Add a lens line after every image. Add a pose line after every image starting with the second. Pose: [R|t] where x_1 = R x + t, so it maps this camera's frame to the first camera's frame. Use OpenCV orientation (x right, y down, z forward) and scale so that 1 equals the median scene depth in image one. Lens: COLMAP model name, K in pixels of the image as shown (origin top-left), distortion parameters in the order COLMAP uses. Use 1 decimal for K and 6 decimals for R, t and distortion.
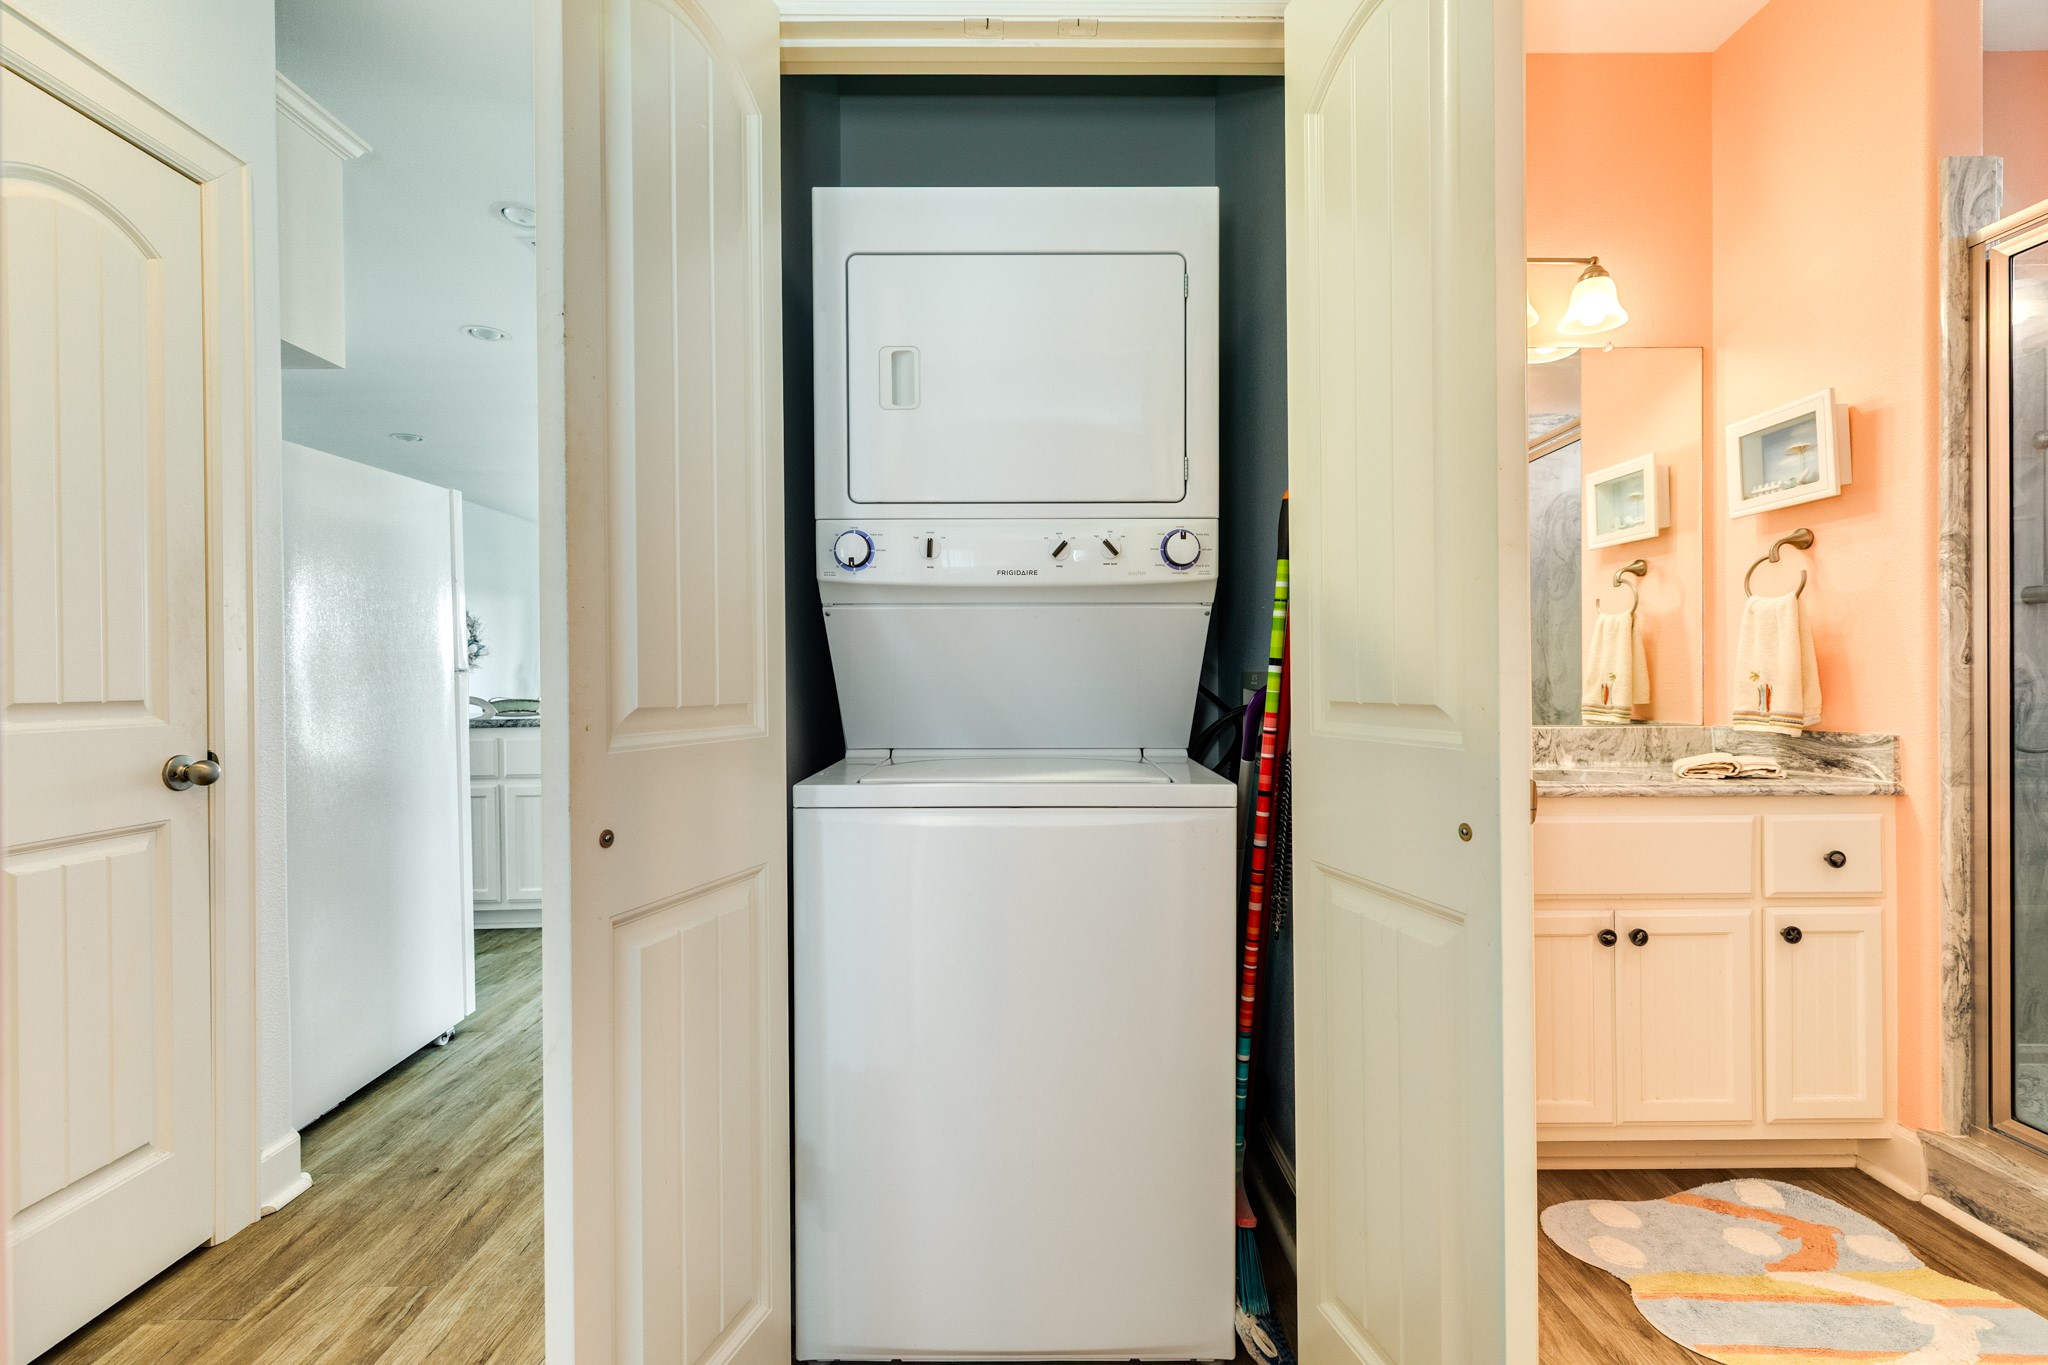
lens RADIAL K [[911.8, 0, 1023.1], [0, 911.8, 678.1], [0, 0, 1]] dist [0.003658, 0.000183]
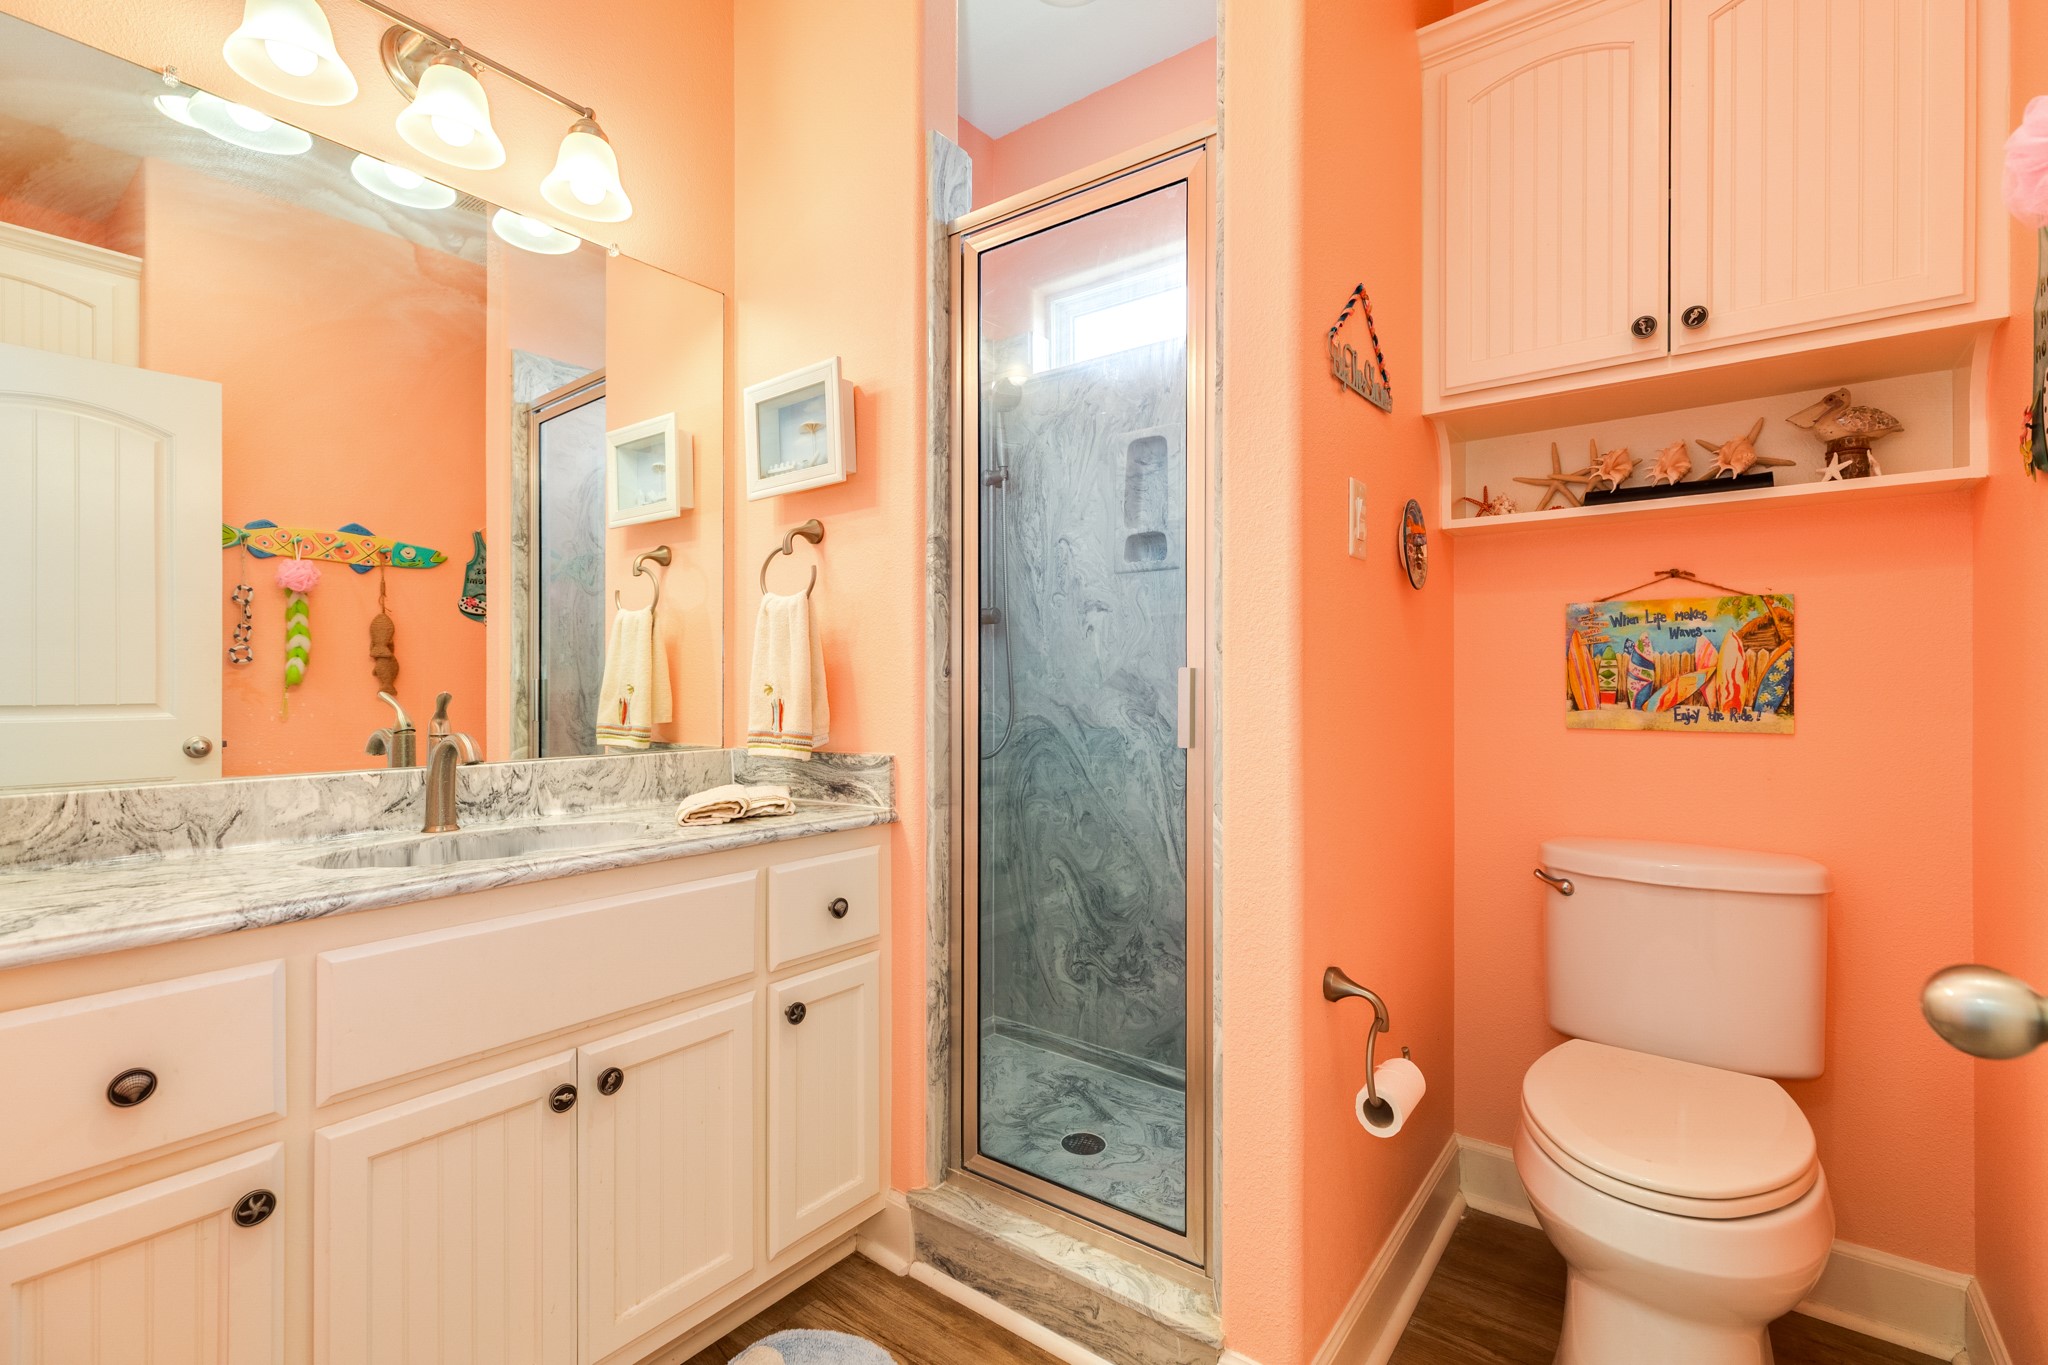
lens RADIAL K [[911.8, 0, 1023.1], [0, 911.8, 678.1], [0, 0, 1]] dist [0.003658, 0.000183]
pose [[0.616972, 0.010969, 0.786908, 0.320281], [-0.001076, 0.999914, -0.013094, -0.001819], [-0.786984, 0.007232, 0.616931, 0.337250]]
